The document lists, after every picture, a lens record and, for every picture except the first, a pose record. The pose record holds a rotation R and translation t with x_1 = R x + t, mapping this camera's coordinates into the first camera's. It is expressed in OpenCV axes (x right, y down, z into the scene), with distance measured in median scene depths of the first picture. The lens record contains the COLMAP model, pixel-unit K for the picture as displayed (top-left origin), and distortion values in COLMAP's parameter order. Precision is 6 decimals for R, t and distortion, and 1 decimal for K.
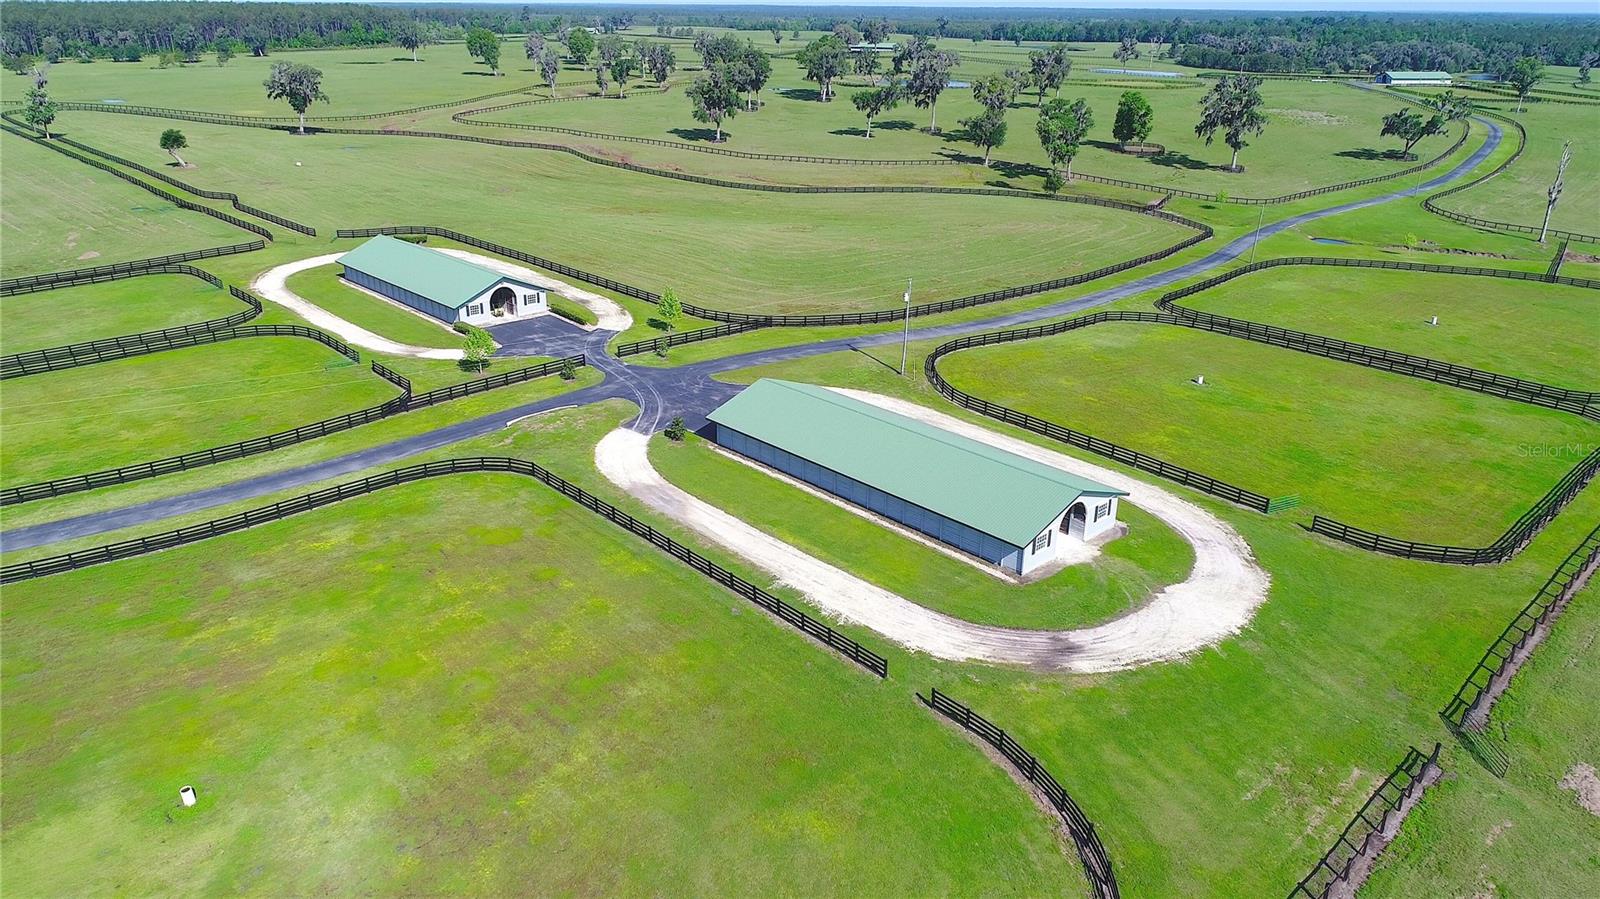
lens RADIAL K [[1075.4, 0, 800.0], [0, 1075.4, 449.5], [0, 0, 1]] dist [-0.005590, -0.000628]
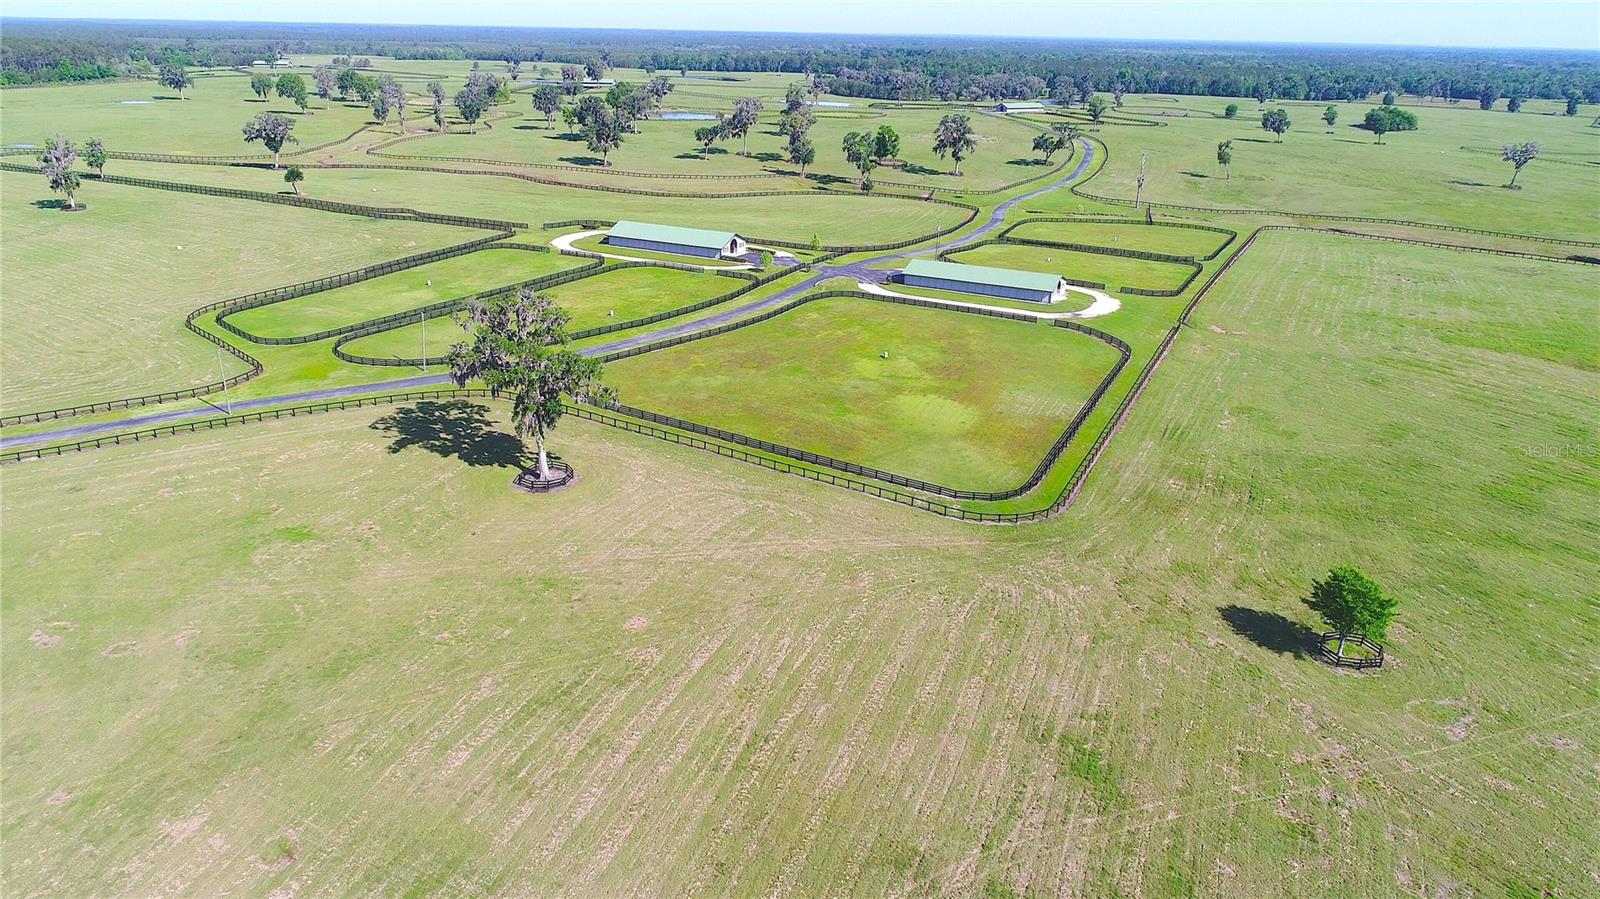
lens RADIAL K [[1075.4, 0, 800.0], [0, 1075.4, 449.5], [0, 0, 1]] dist [-0.005590, -0.000628]
pose [[0.940358, -0.112244, 0.321135, -0.337042], [0.117591, 0.993058, 0.002762, 0.099570], [-0.319216, 0.035166, 0.947029, -0.371406]]
